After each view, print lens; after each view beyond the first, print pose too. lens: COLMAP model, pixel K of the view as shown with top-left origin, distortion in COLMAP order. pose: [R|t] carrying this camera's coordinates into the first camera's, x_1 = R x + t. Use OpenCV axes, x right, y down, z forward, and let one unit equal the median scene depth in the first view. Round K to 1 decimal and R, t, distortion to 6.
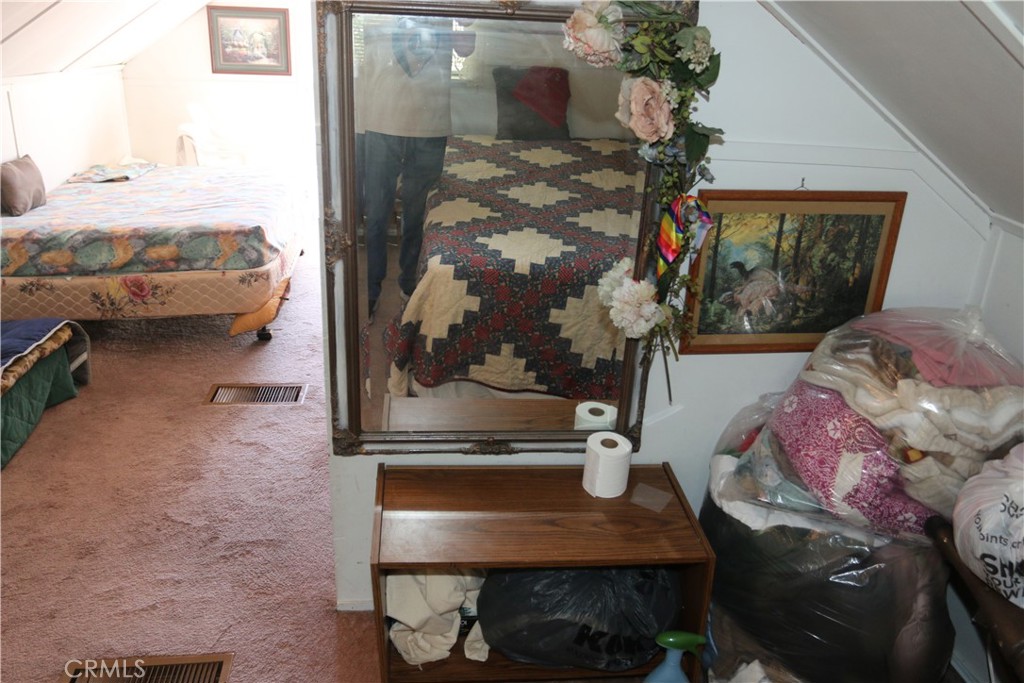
lens RADIAL K [[800.0, 0, 511.3], [0, 800.0, 342.1], [0, 0, 1]] dist [-0.080282, 0.029166]
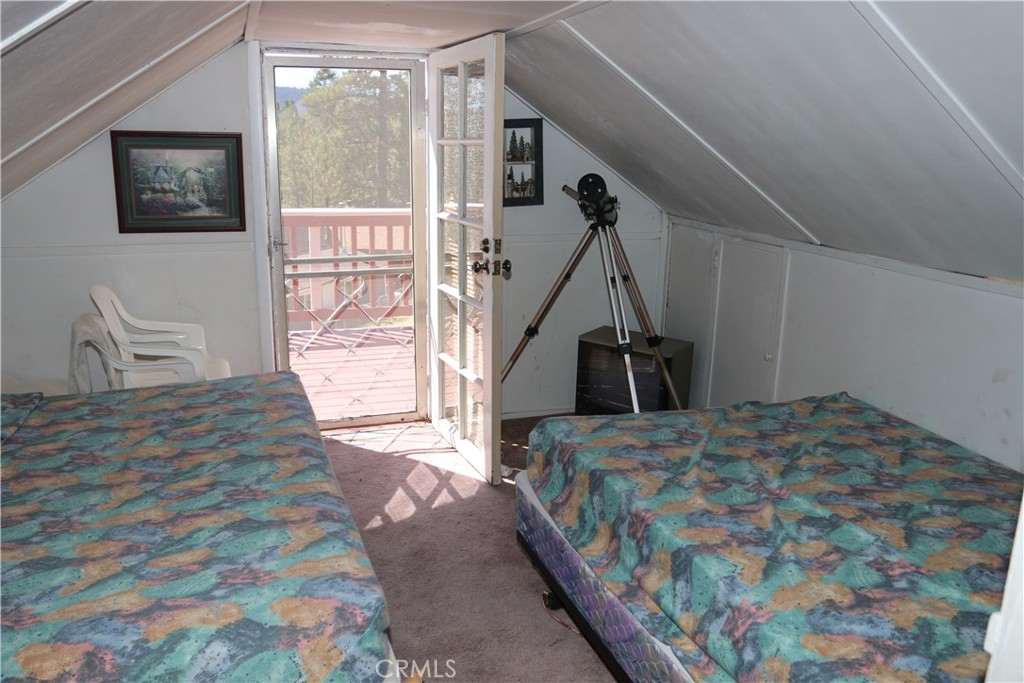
lens RADIAL K [[800.0, 0, 510.6], [0, 800.0, 341.3], [0, 0, 1]] dist [-0.080282, 0.029166]
pose [[0.976980, -0.074517, 0.199895, -0.205991], [0.101111, 0.986825, -0.126307, -0.143971], [-0.187849, 0.143611, 0.971642, 0.335183]]
